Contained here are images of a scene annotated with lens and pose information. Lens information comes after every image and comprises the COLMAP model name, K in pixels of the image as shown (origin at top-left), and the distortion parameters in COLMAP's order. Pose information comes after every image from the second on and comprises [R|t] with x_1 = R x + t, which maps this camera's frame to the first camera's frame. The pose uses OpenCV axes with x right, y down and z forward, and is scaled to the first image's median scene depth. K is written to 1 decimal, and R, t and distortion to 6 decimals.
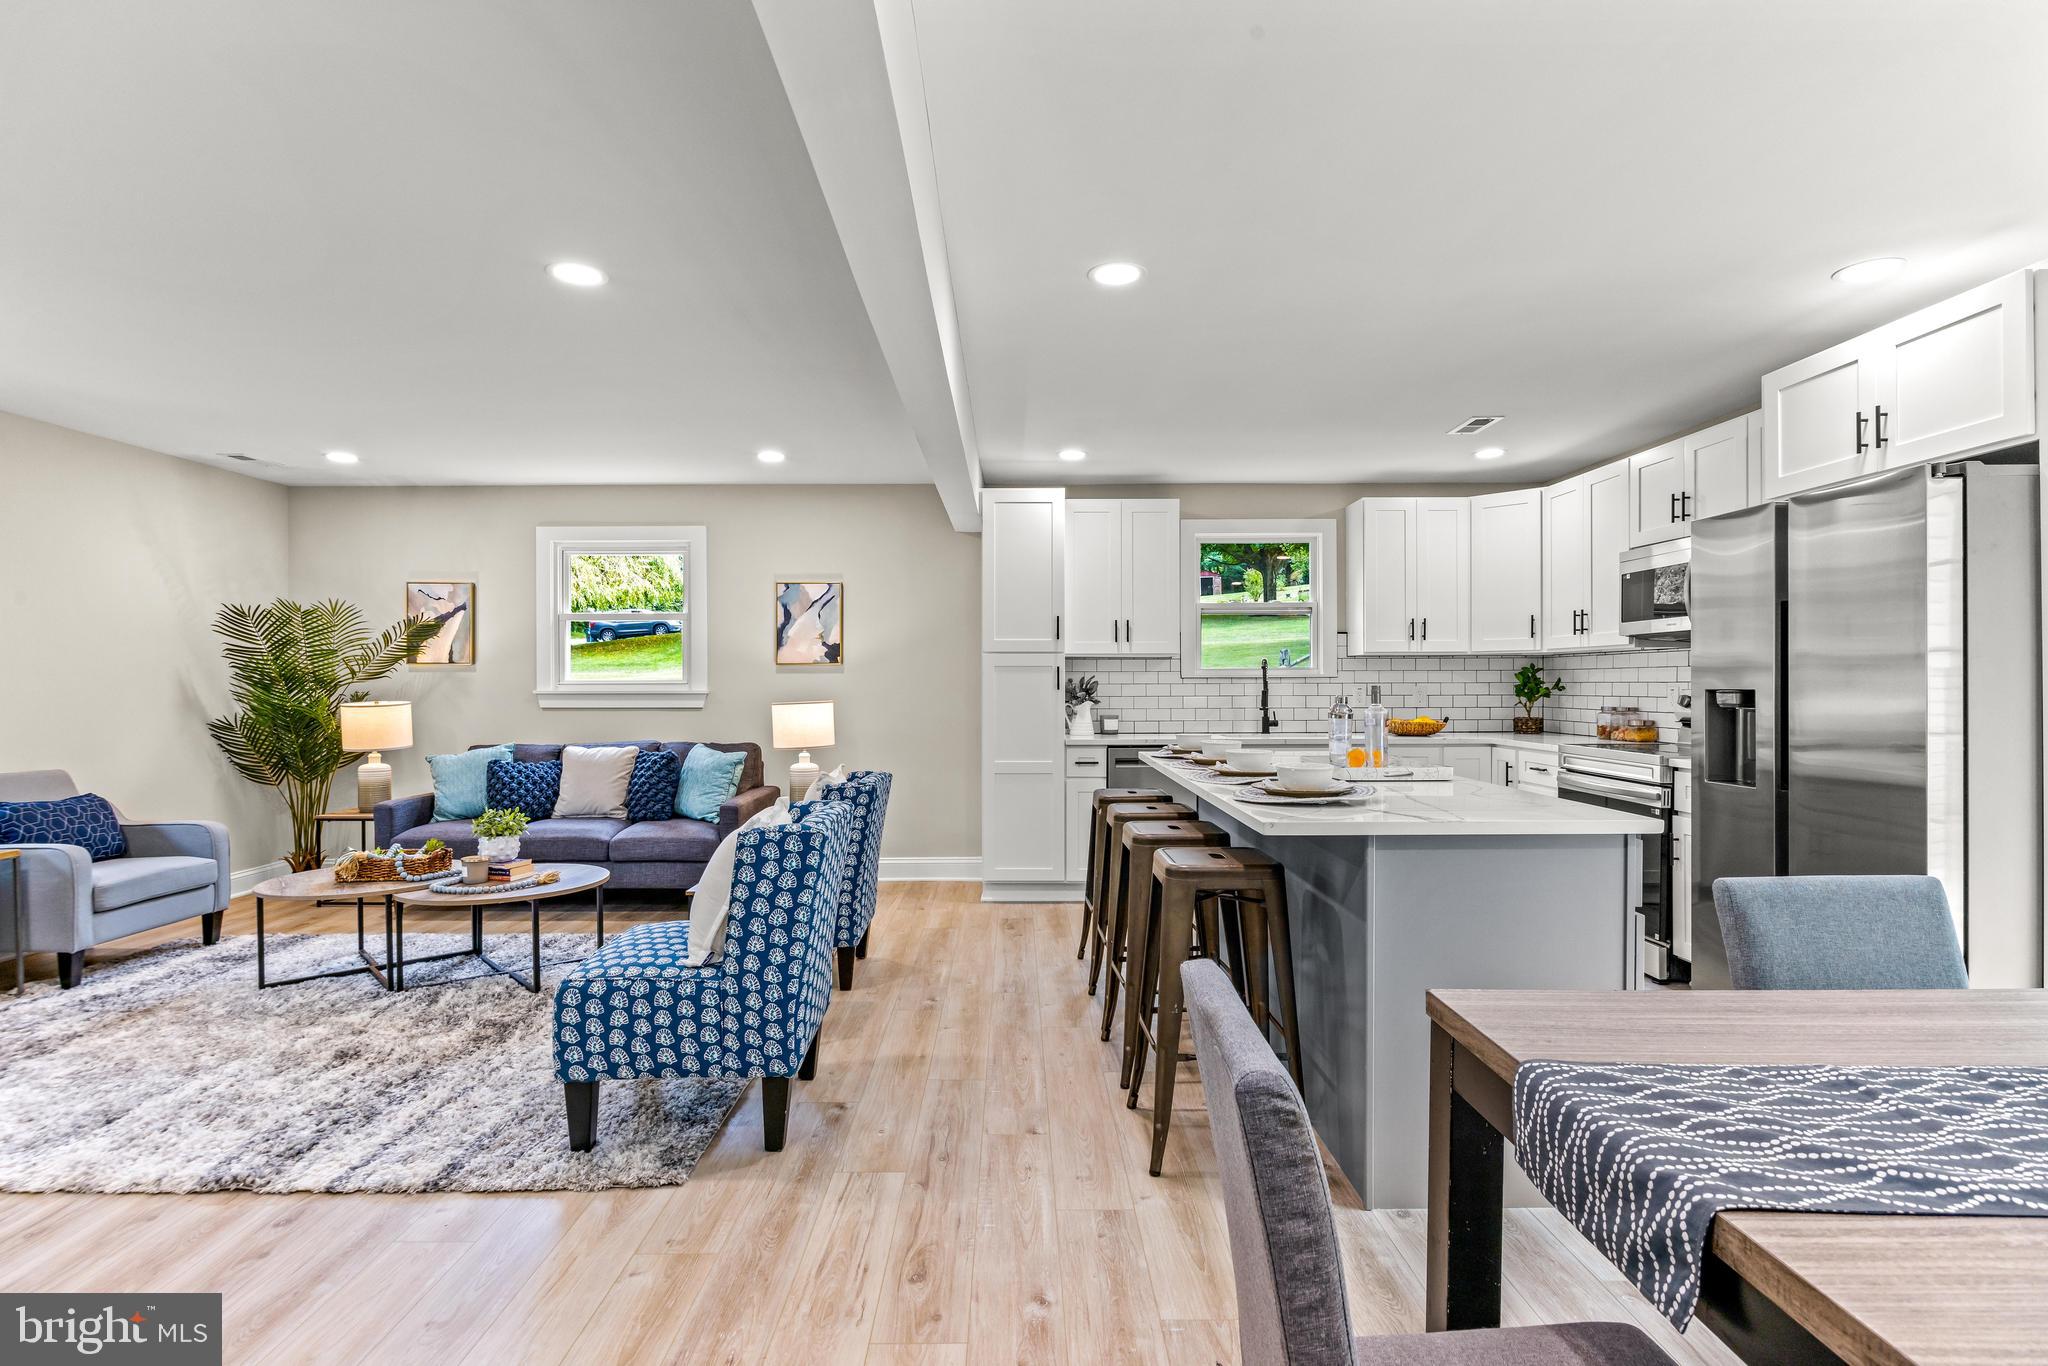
lens RADIAL K [[995.3, 0, 1018.3], [0, 995.3, 685.0], [0, 0, 1]] dist [-0.008310, 0.000807]
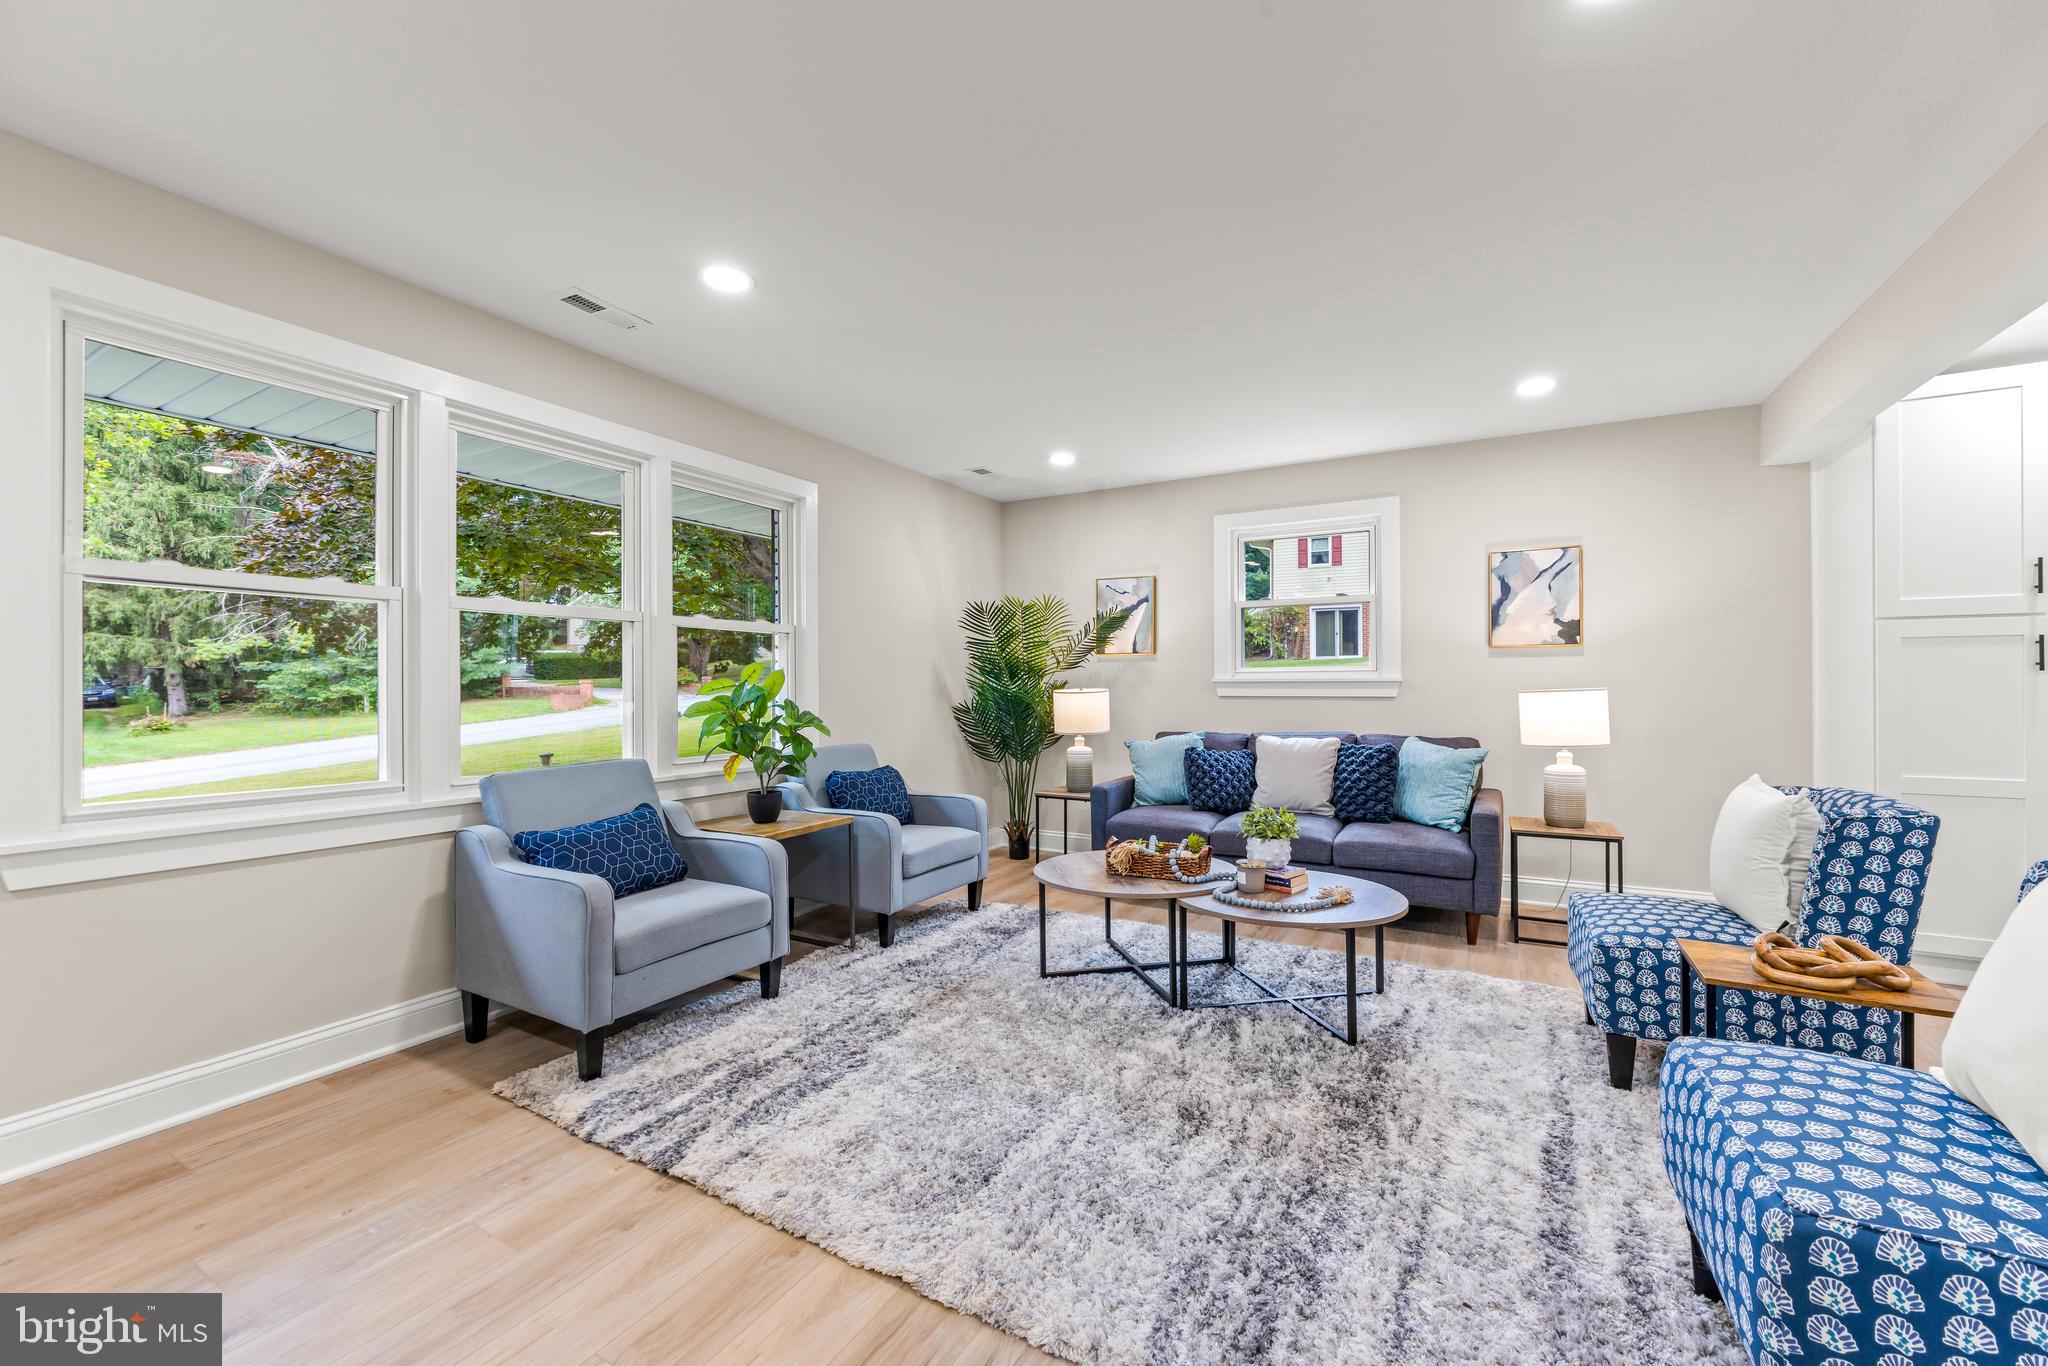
lens RADIAL K [[818.7, 0, 1021.4], [0, 818.7, 679.6], [0, 0, 1]] dist [-0.000849, -0.000008]
pose [[0.869312, -0.004236, -0.494246, -0.270748], [-0.000019, 0.999963, -0.008602, 0.014840], [0.494264, 0.007487, 0.869279, 0.202976]]
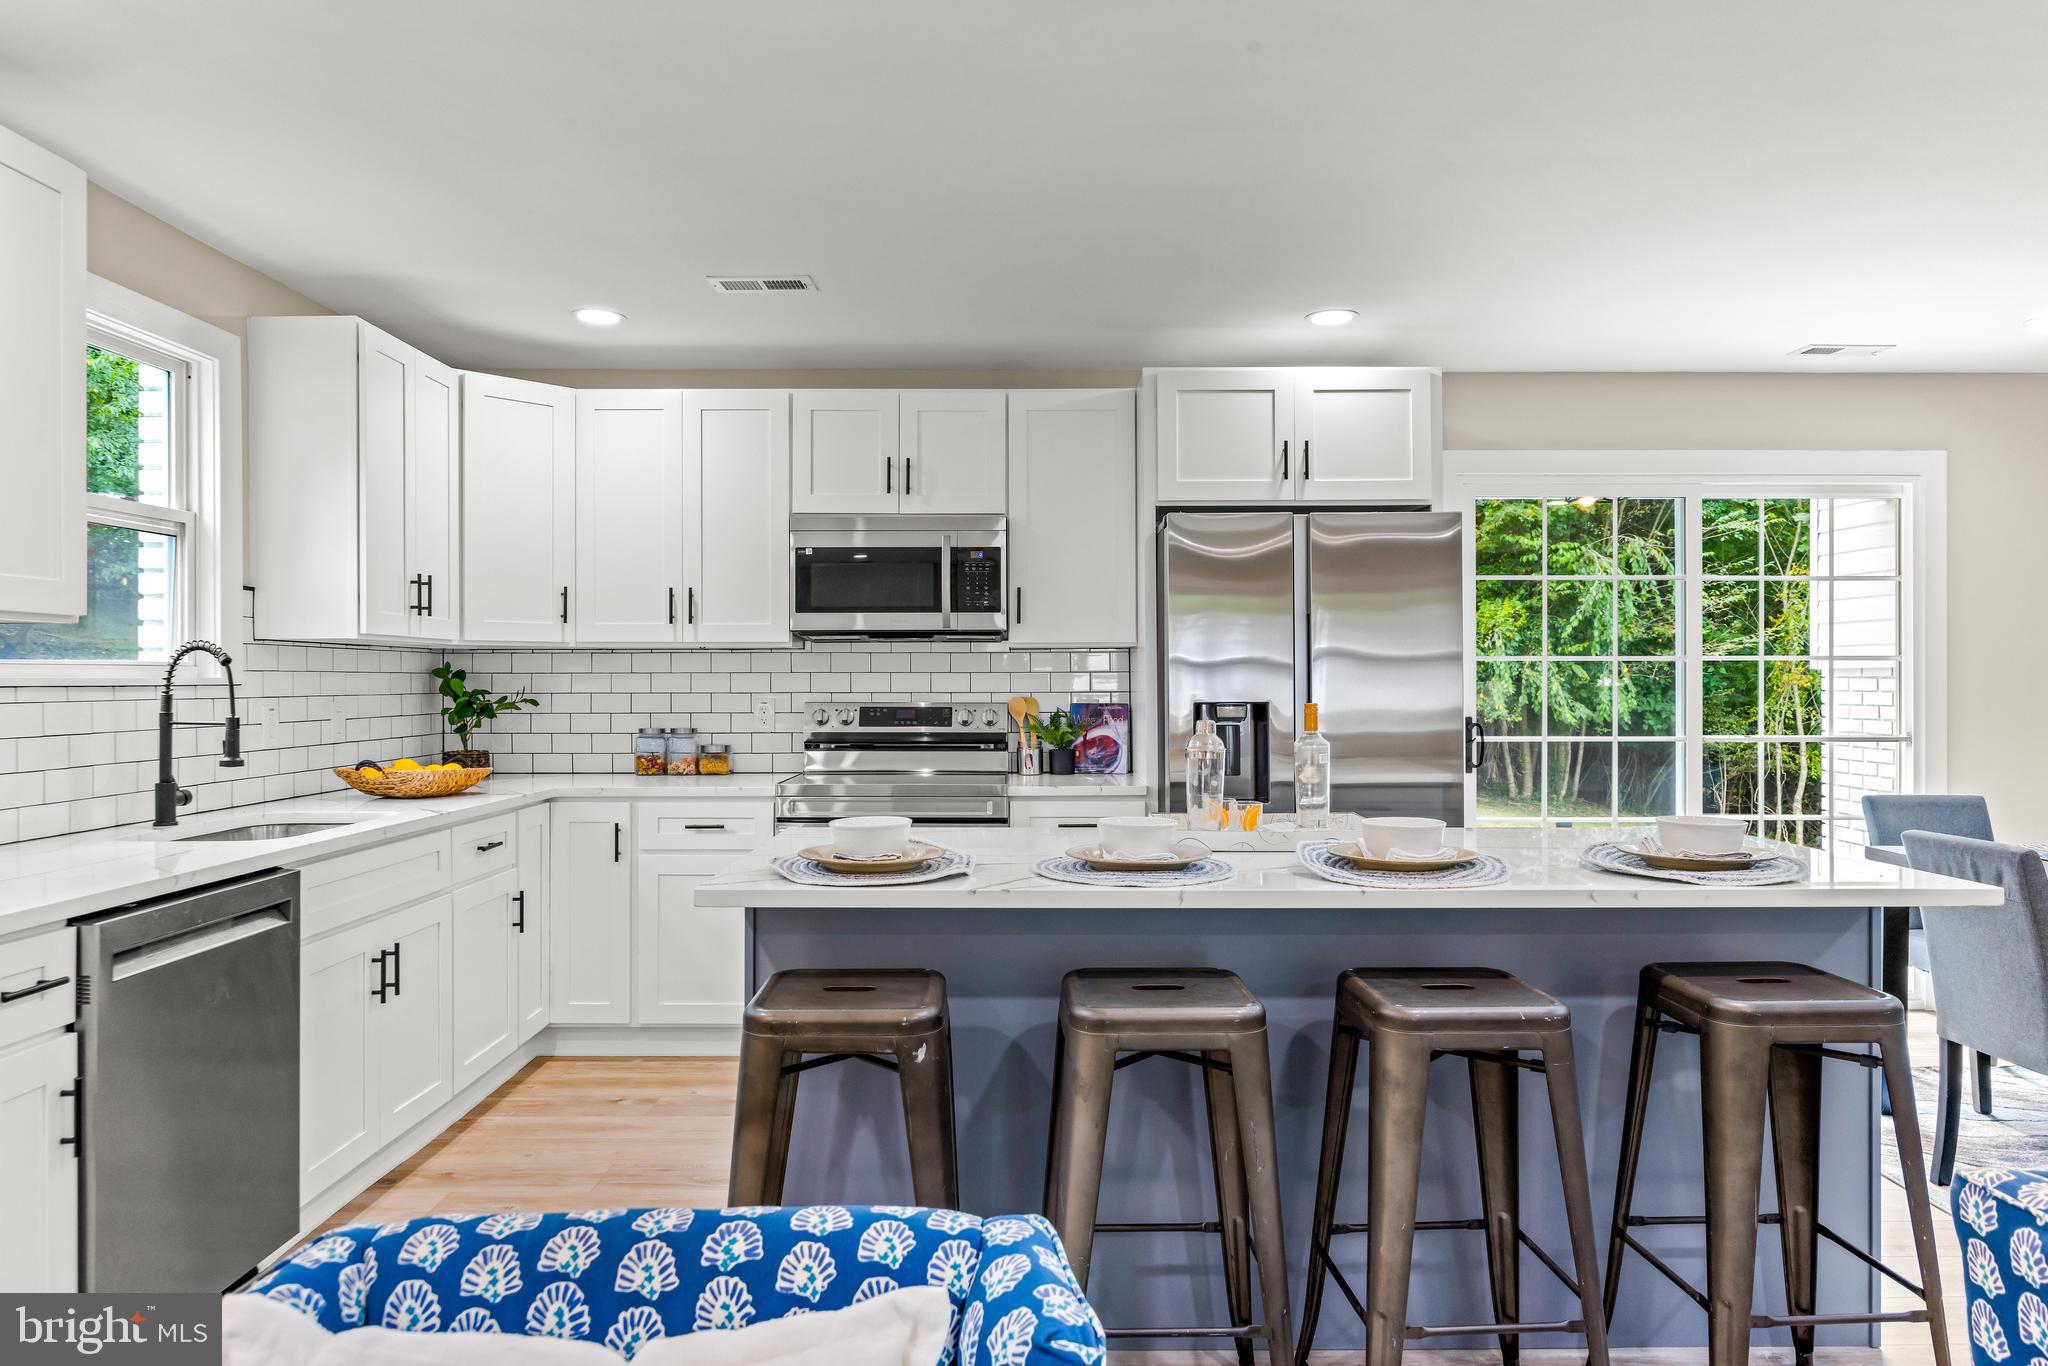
lens RADIAL K [[1279.5, 0, 1015.3], [0, 1279.5, 688.9], [0, 0, 1]] dist [-0.003452, 0.000369]
pose [[0.002563, -0.002316, 0.999994, -0.289868], [0.002365, 0.999995, 0.002310, -0.007108], [-0.999994, 0.002359, 0.002568, 0.709868]]
